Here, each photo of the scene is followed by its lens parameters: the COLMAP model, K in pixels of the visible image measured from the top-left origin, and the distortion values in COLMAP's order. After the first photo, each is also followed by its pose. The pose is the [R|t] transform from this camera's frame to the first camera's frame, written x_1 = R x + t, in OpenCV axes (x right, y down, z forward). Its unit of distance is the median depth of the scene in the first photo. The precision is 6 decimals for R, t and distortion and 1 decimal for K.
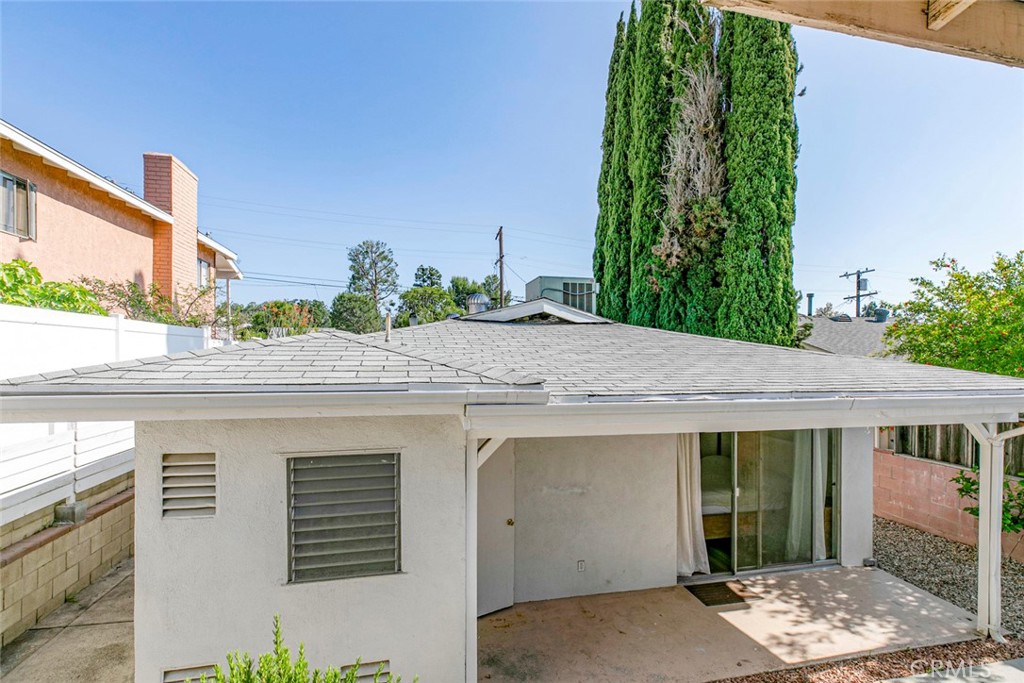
lens RADIAL K [[464.8, 0, 513.9], [0, 464.8, 364.9], [0, 0, 1]] dist [0.004365, 0.000621]
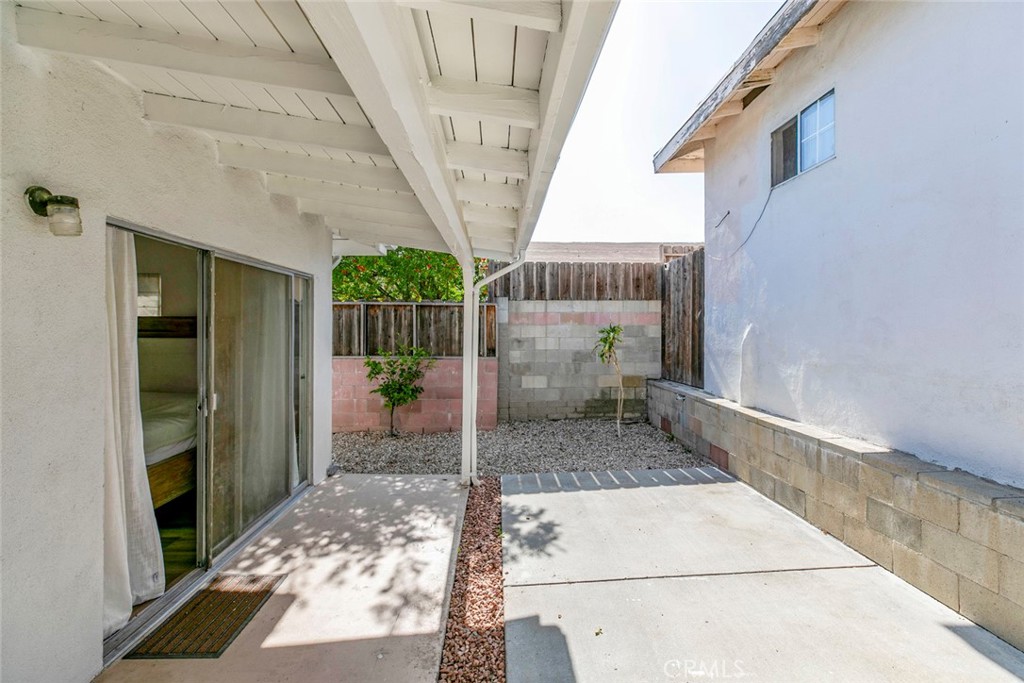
lens RADIAL K [[464.8, 0, 517.7], [0, 464.8, 329.4], [0, 0, 1]] dist [0.004365, 0.000621]
pose [[0.174204, -0.004630, 0.984699, 0.018145], [0.021395, 0.999771, 0.000916, 0.114320], [-0.984477, 0.020908, 0.174263, 0.331392]]
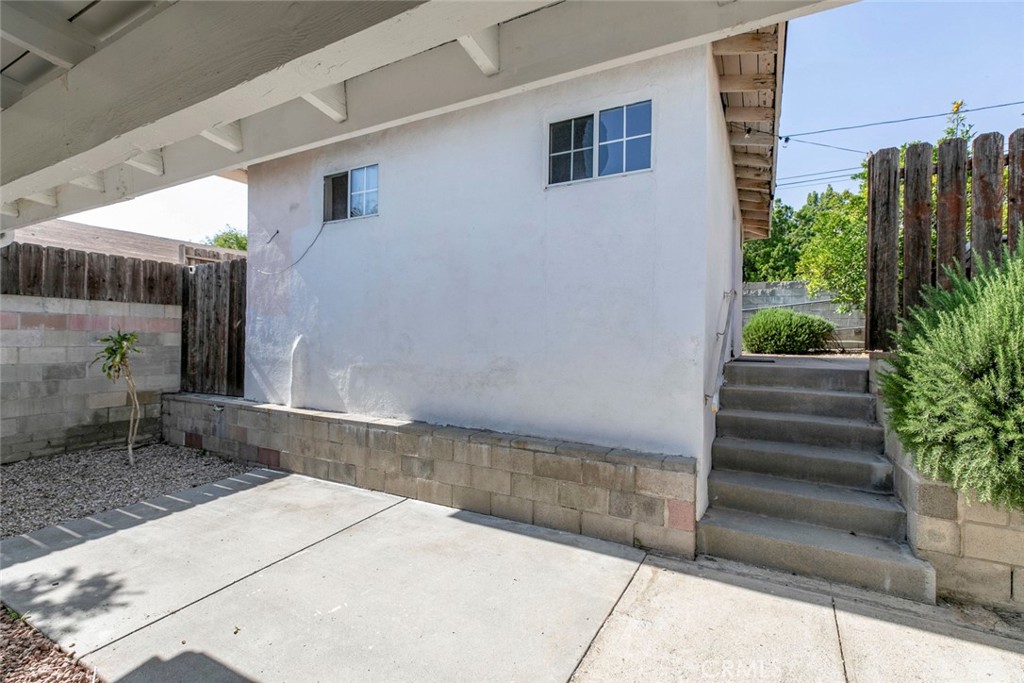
lens RADIAL K [[464.8, 0, 507.7], [0, 464.8, 340.3], [0, 0, 1]] dist [0.004365, 0.000621]
pose [[-0.749381, -0.016154, 0.661942, -0.011702], [-0.002784, 0.999770, 0.021247, 0.108776], [-0.662133, 0.014080, -0.749254, 0.420158]]
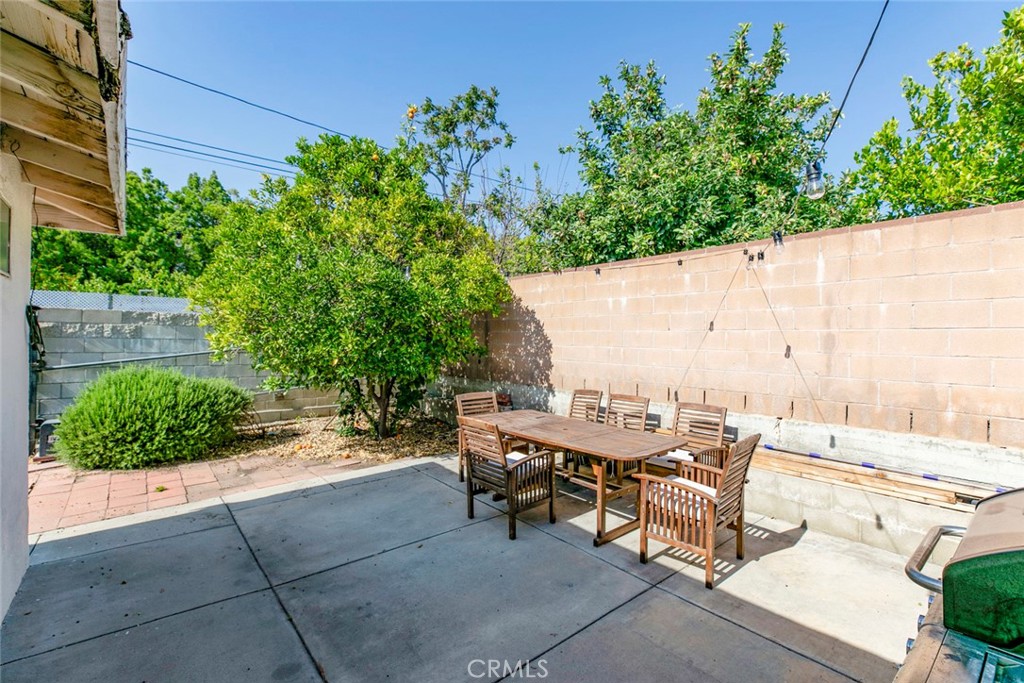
lens RADIAL K [[464.8, 0, 519.6], [0, 464.8, 341.4], [0, 0, 1]] dist [0.004365, 0.000621]
pose [[-0.890245, -0.010545, -0.455360, 0.103015], [-0.024804, 0.999371, 0.025350, -0.011932], [0.454806, 0.033862, -0.889946, -0.157083]]
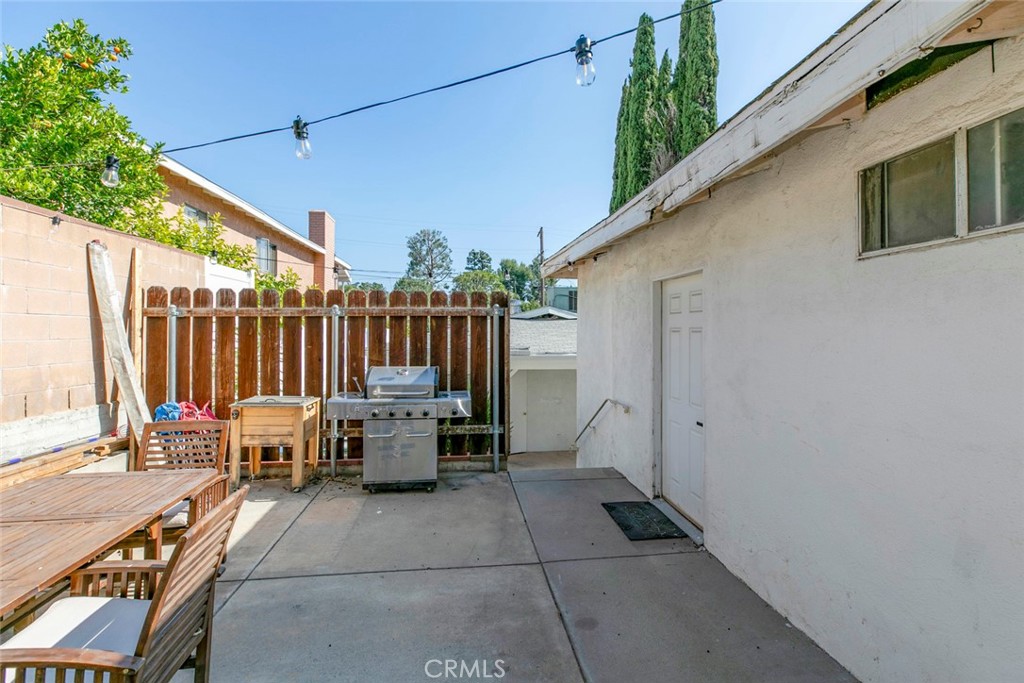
lens RADIAL K [[464.8, 0, 535.4], [0, 464.8, 328.8], [0, 0, 1]] dist [0.004365, 0.000621]
pose [[0.998221, -0.004034, -0.059478, 0.088337], [0.002226, 0.999534, -0.030440, 0.001693], [0.059573, 0.030254, 0.997765, -0.615906]]
